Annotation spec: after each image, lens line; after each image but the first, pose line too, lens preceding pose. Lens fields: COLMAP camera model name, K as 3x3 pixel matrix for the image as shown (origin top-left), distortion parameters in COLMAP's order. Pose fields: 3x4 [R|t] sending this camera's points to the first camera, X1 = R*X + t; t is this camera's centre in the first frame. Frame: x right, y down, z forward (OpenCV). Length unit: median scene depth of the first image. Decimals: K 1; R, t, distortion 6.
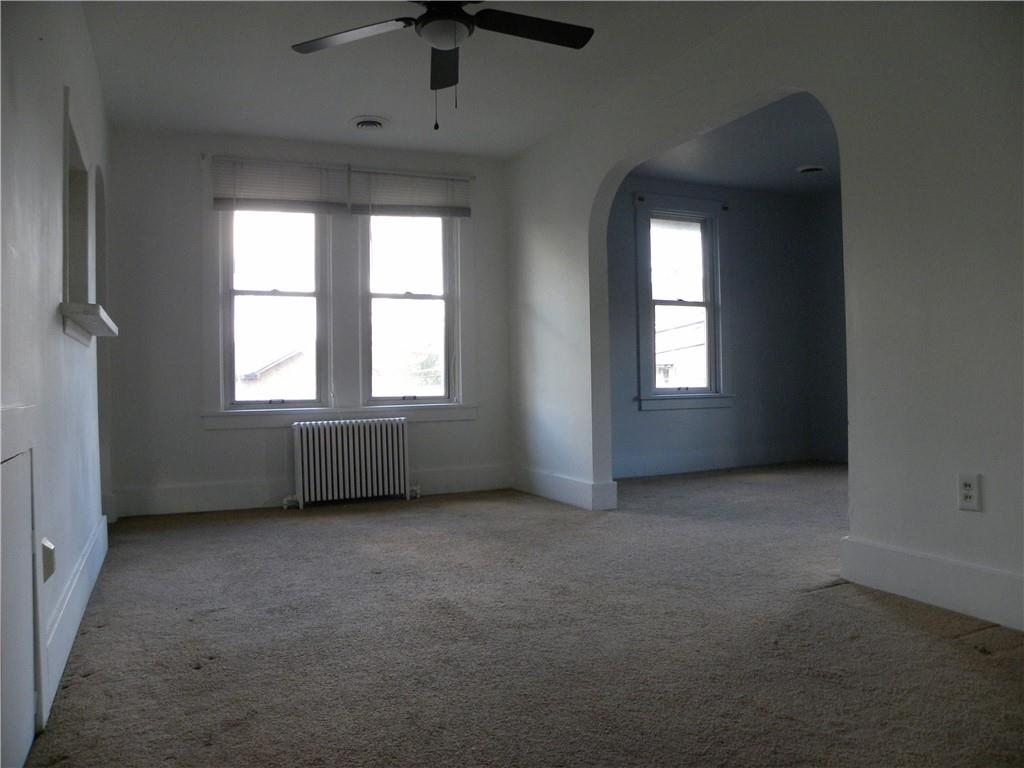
lens RADIAL K [[778.1, 0, 512.0], [0, 778.1, 384.0], [0, 0, 1]] dist [-0.142361, 0.080811]
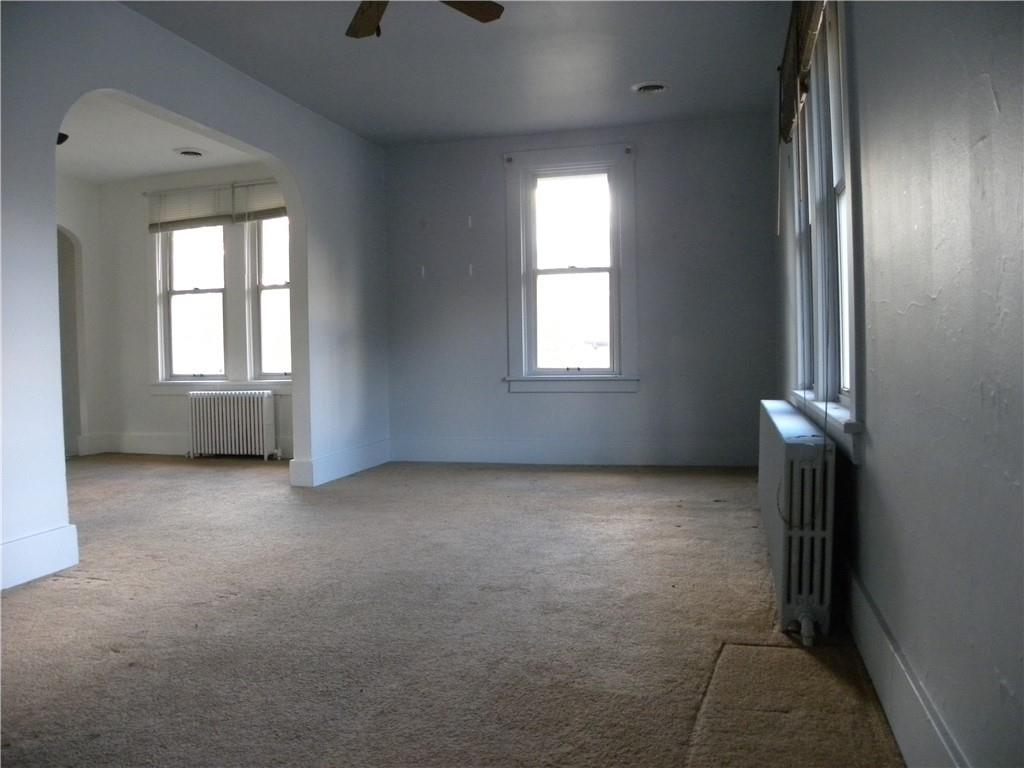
lens RADIAL K [[778.1, 0, 512.0], [0, 778.1, 384.0], [0, 0, 1]] dist [-0.142361, 0.080811]
pose [[0.762768, 0.028766, -0.646032, 0.886931], [-0.002364, 0.999128, 0.041697, -0.016409], [0.646668, -0.030278, 0.762170, 0.348157]]
